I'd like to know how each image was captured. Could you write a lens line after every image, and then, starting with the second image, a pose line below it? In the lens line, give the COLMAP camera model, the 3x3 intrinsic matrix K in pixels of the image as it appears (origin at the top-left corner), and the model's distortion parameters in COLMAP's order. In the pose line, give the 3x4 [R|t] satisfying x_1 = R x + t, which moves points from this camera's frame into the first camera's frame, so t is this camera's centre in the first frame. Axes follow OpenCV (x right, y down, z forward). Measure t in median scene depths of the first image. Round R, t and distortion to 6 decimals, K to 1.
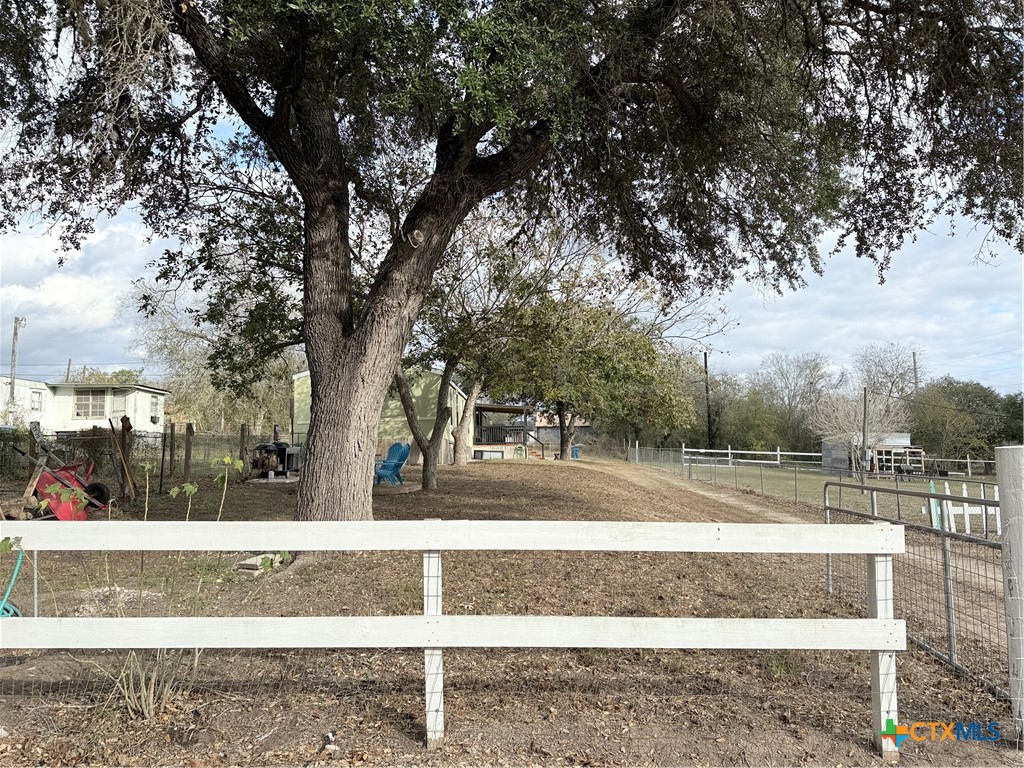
lens RADIAL K [[714.5, 0, 511.7], [0, 714.5, 381.7], [0, 0, 1]] dist [0.085320, -0.112083]
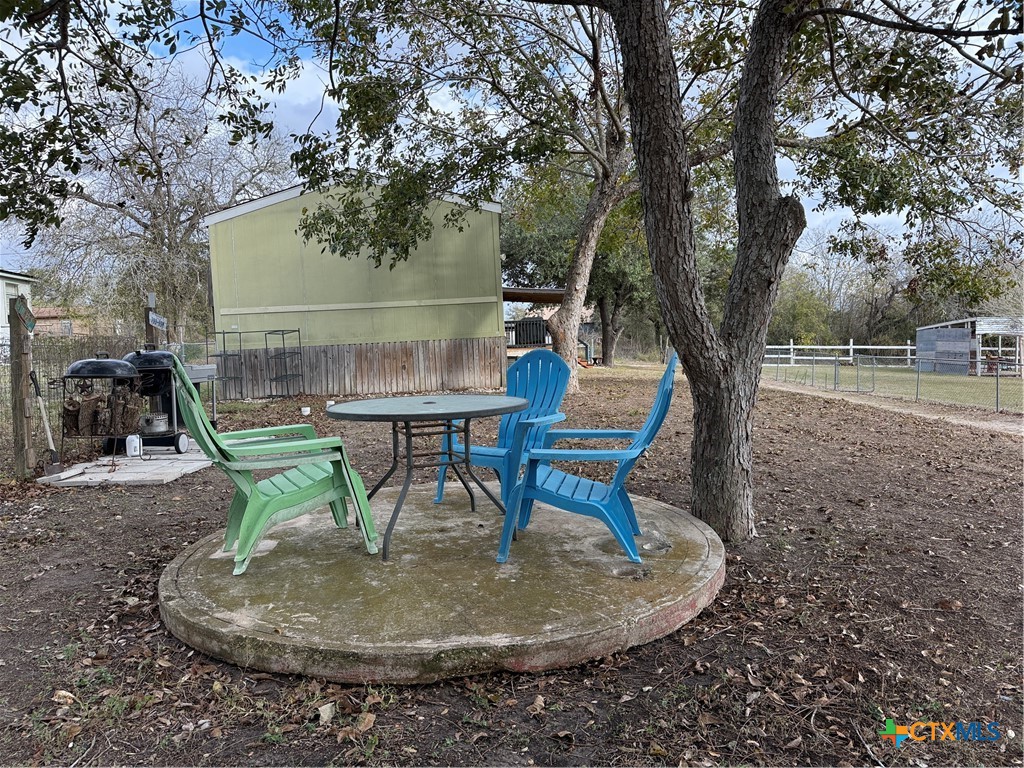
lens RADIAL K [[714.5, 0, 517.0], [0, 714.5, 387.3], [0, 0, 1]] dist [0.085320, -0.112083]
pose [[0.997370, -0.028422, 0.066666, -0.069022], [0.018381, 0.989017, 0.146653, 0.021145], [-0.070102, -0.145042, 0.986939, 0.263122]]
